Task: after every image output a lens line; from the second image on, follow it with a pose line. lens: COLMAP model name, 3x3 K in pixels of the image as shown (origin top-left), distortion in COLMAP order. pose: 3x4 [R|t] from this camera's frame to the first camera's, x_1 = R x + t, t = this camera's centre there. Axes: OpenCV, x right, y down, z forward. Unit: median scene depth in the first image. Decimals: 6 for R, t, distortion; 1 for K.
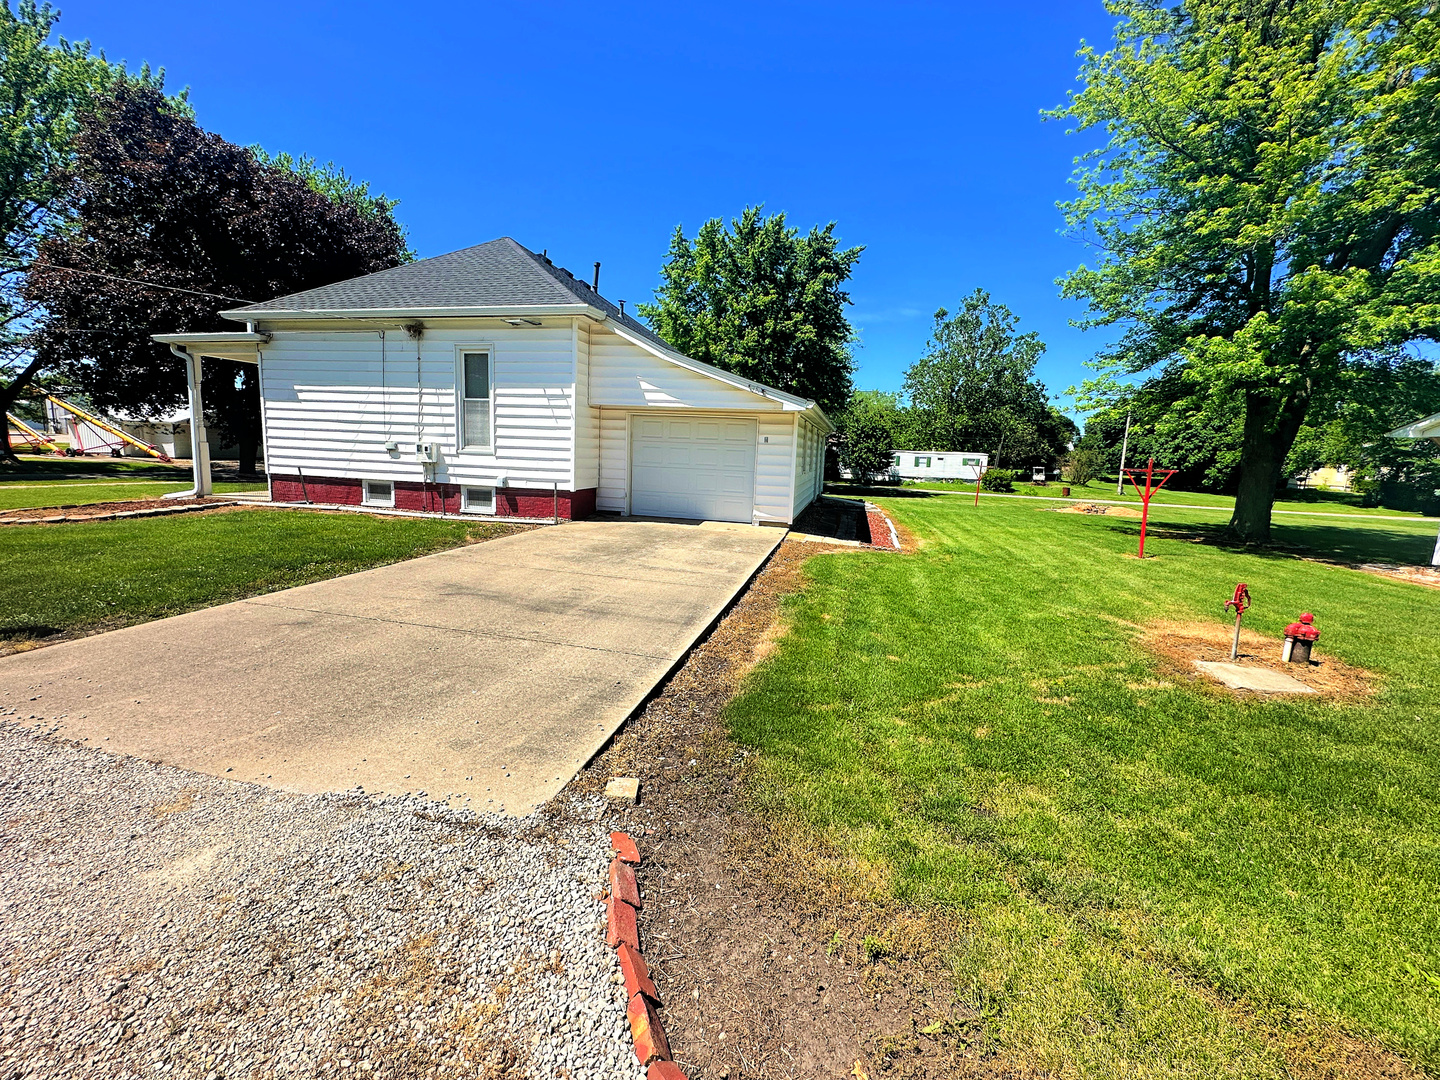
lens RADIAL K [[588.4, 0, 717.2], [0, 588.4, 533.2], [0, 0, 1]] dist [-0.003172, -0.000096]
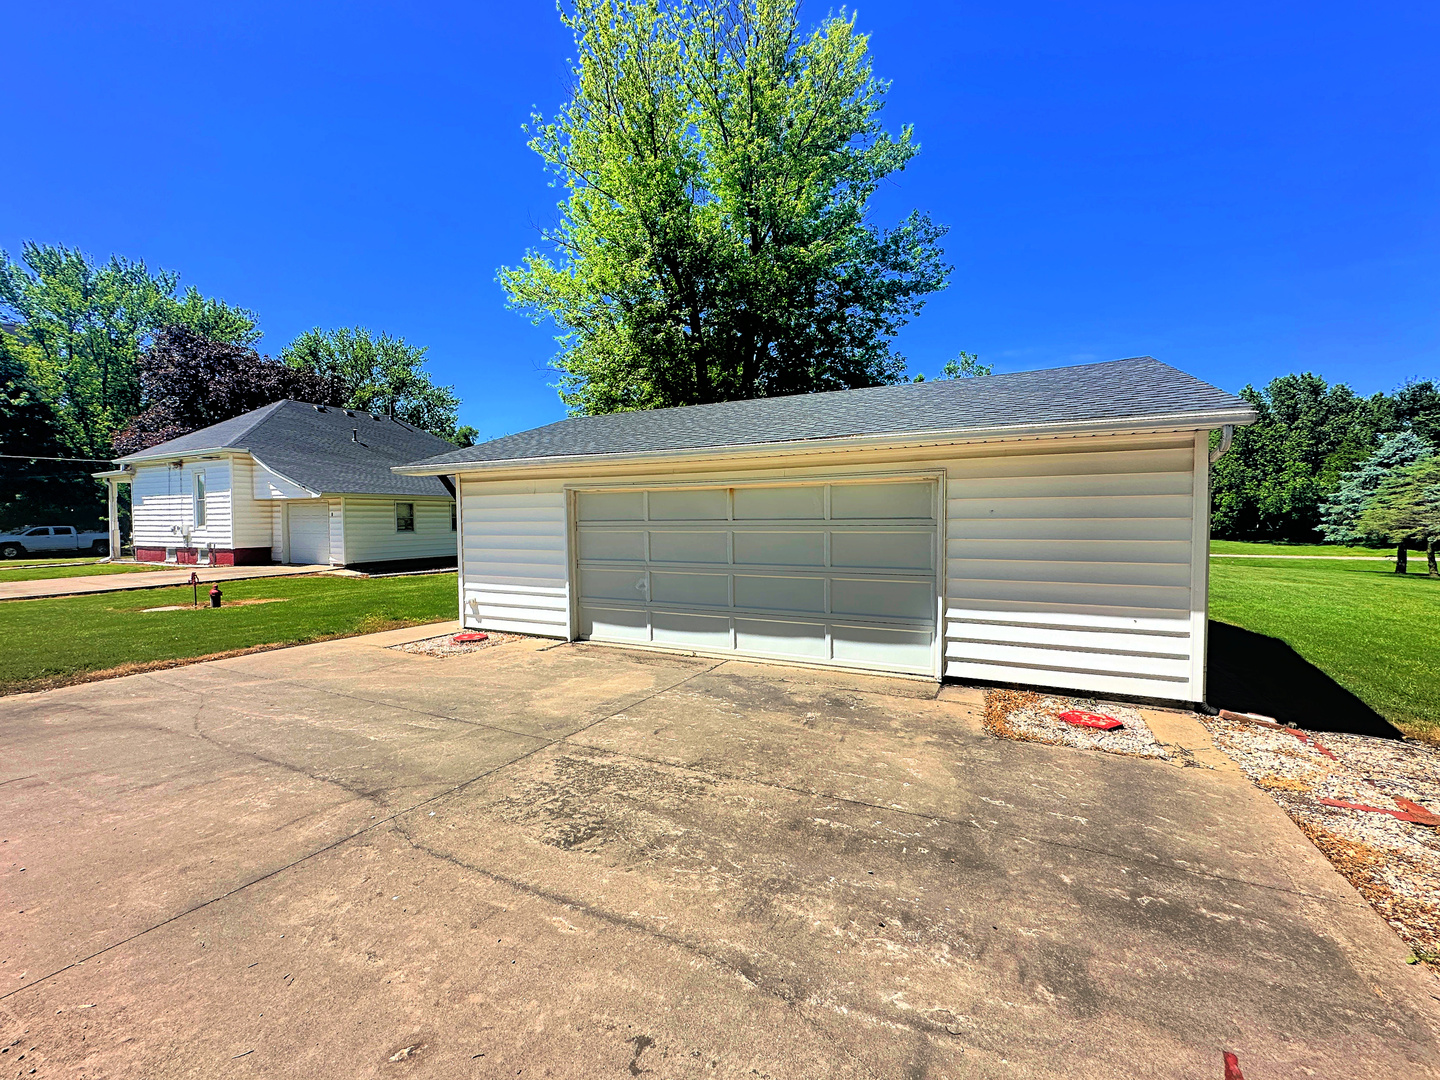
lens RADIAL K [[588.4, 0, 715.6], [0, 588.4, 535.0], [0, 0, 1]] dist [-0.003172, -0.000096]
pose [[0.972122, -0.038921, -0.231223, 1.486316], [0.012738, 0.993437, -0.113670, 0.099300], [0.234129, 0.107556, 0.966238, -0.341102]]
